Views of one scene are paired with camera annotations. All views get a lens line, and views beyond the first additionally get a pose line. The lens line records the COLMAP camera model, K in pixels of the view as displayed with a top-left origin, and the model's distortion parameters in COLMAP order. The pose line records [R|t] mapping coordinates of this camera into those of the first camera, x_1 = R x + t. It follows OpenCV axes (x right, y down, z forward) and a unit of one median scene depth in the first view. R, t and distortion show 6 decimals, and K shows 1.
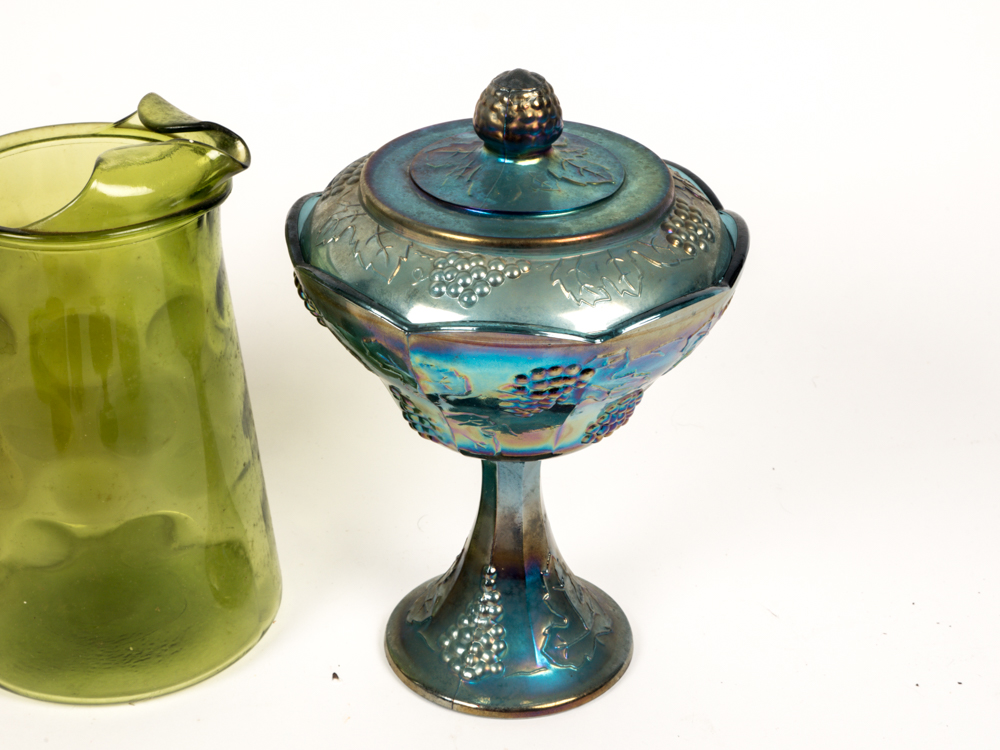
lens RADIAL K [[1995.6, 0, 501.0], [0, 1995.6, 376.2], [0, 0, 1]] dist [0.114304, 0.000000]
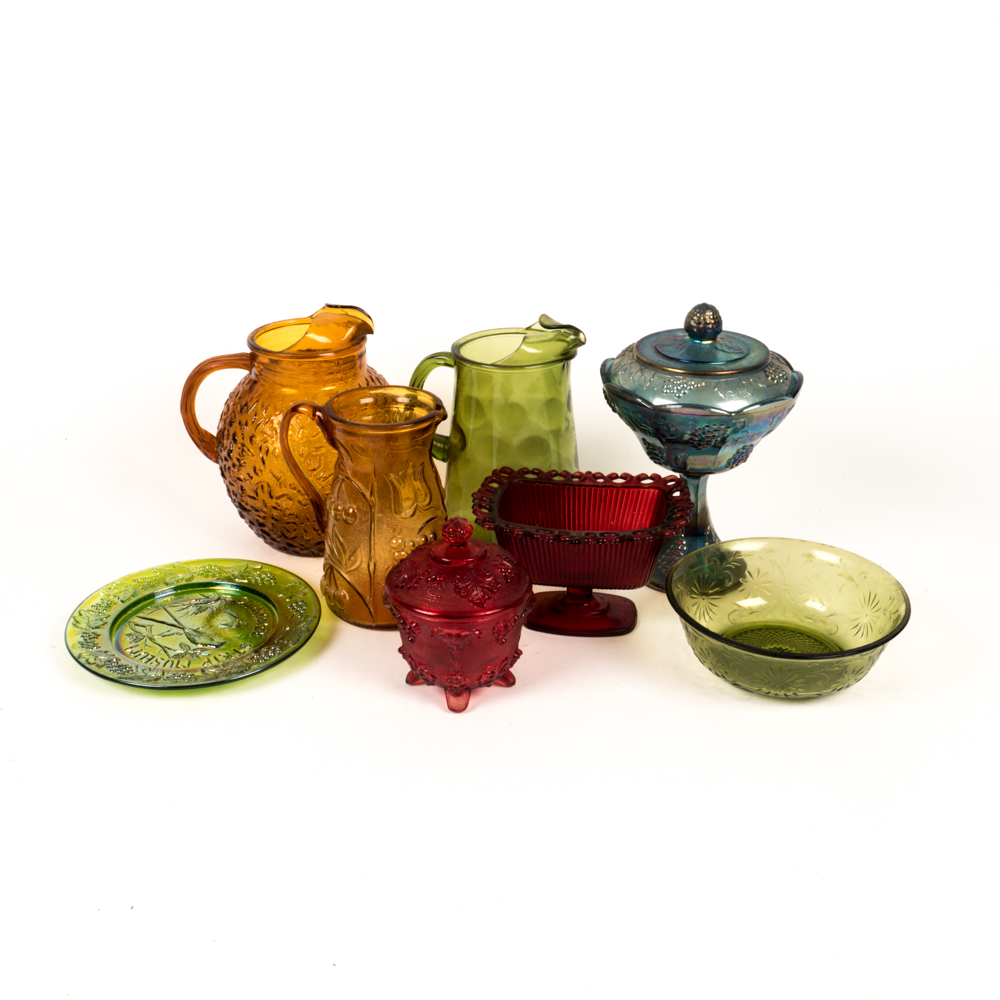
lens RADIAL K [[1303.8, 0, 498.8], [0, 1303.8, 497.5], [0, 0, 1]] dist [-0.016230, 0.000000]
pose [[0.988116, 0.044662, -0.147082, 0.005252], [-0.053880, 0.996786, -0.059291, 0.166949], [0.143961, 0.066511, 0.987346, -0.493289]]
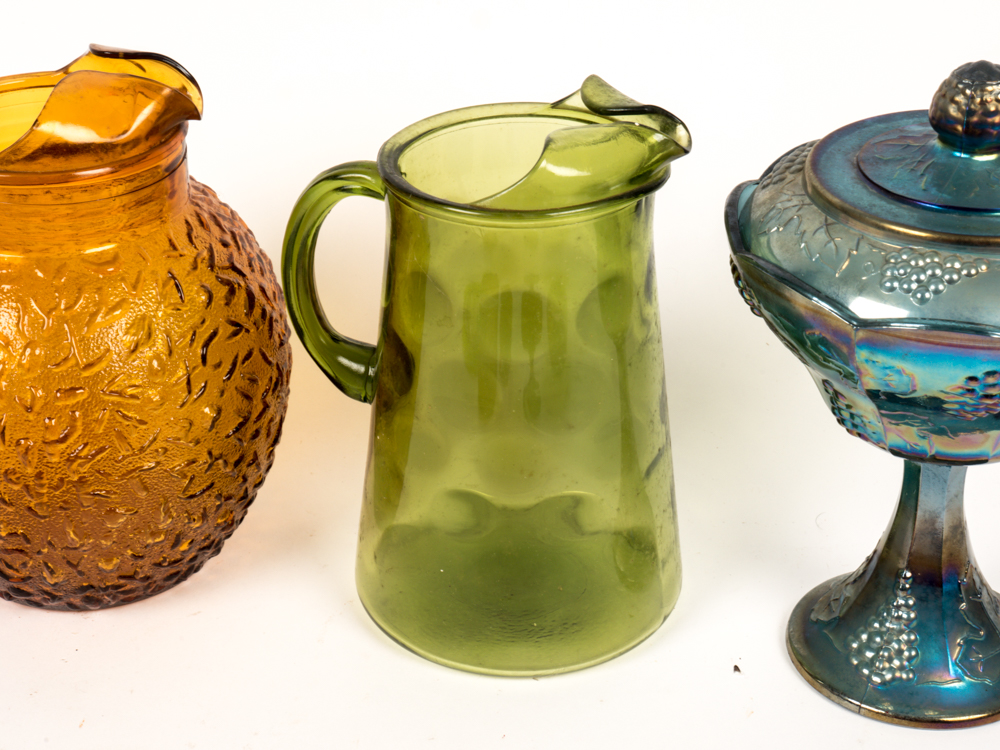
lens RADIAL K [[1995.6, 0, 497.3], [0, 1995.6, 368.3], [0, 0, 1]] dist [0.114304, 0.000000]
pose [[0.987220, 0.057692, -0.148553, -0.066051], [-0.057390, 0.998332, 0.006324, 0.002072], [0.148671, 0.002282, 0.988884, 0.002203]]
